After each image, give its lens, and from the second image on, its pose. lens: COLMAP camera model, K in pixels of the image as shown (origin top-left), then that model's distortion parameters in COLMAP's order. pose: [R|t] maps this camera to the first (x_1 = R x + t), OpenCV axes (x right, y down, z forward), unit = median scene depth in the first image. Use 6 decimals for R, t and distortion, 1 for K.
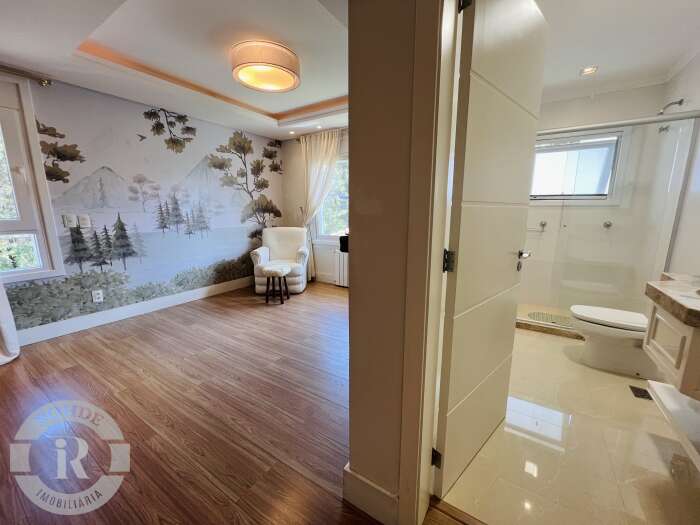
lens RADIAL K [[282.0, 0, 352.9], [0, 282.0, 262.1], [0, 0, 1]] dist [-0.007092, 0.001589]
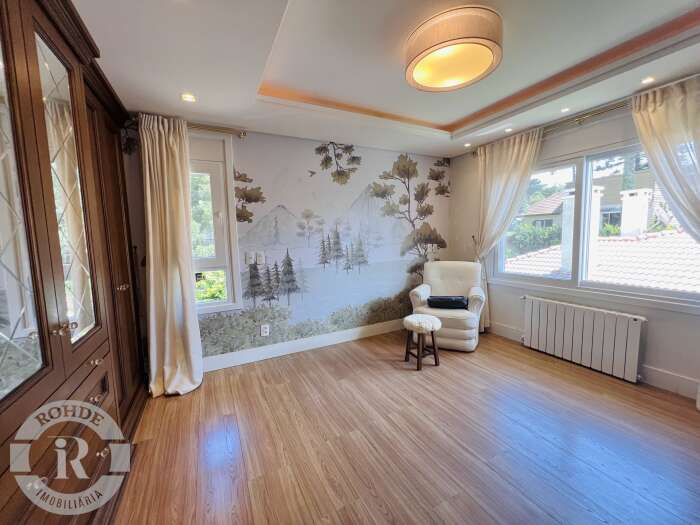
lens RADIAL K [[282.0, 0, 349.1], [0, 282.0, 262.7], [0, 0, 1]] dist [-0.007092, 0.001589]
pose [[0.860253, 0.026190, -0.509194, -0.118538], [-0.066249, 0.995955, -0.060698, -0.074054], [0.505544, 0.085949, 0.858509, 0.229856]]
